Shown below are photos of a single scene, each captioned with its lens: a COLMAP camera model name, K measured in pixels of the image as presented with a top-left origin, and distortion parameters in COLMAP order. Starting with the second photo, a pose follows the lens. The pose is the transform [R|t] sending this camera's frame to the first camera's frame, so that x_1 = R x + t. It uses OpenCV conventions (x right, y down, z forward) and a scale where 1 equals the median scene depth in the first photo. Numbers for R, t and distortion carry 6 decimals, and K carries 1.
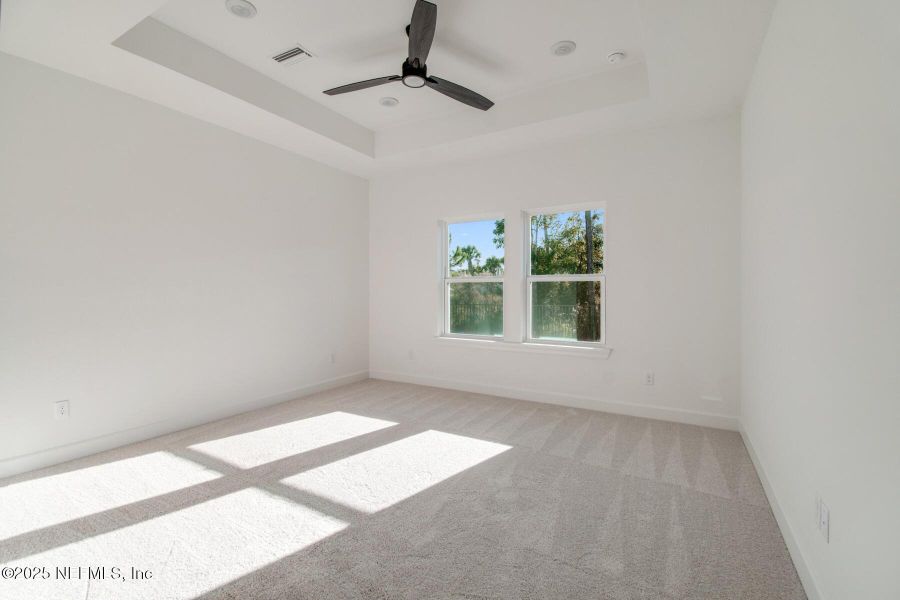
lens RADIAL K [[402.7, 0, 445.2], [0, 402.7, 286.2], [0, 0, 1]] dist [0.001101, -0.000051]
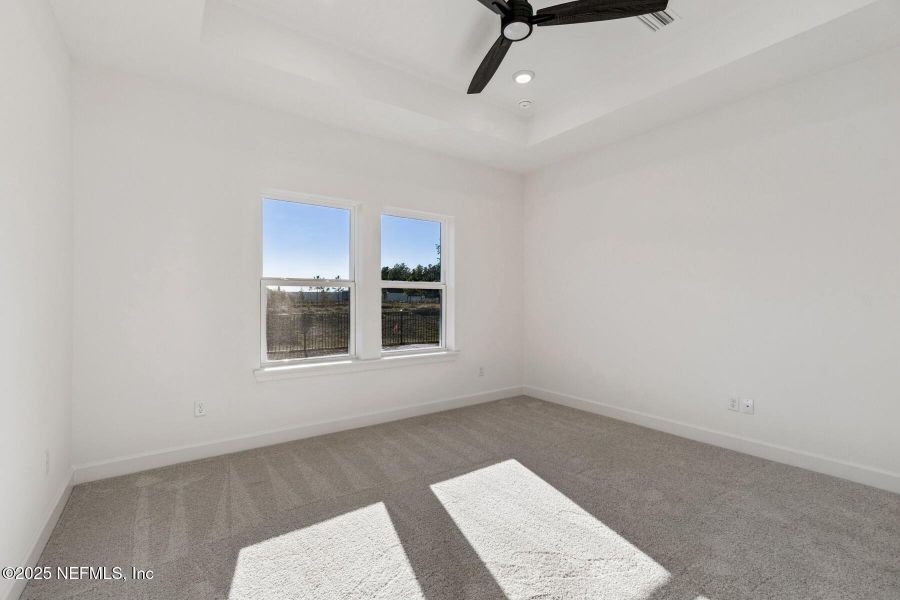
lens RADIAL K [[402.7, 0, 445.2], [0, 402.7, 286.2], [0, 0, 1]] dist [0.001101, -0.000051]
pose [[0.406393, 0.024661, 0.913365, -0.595398], [-0.001685, 0.999654, -0.026241, 0.008720], [-0.913697, 0.009125, 0.406294, 0.556553]]
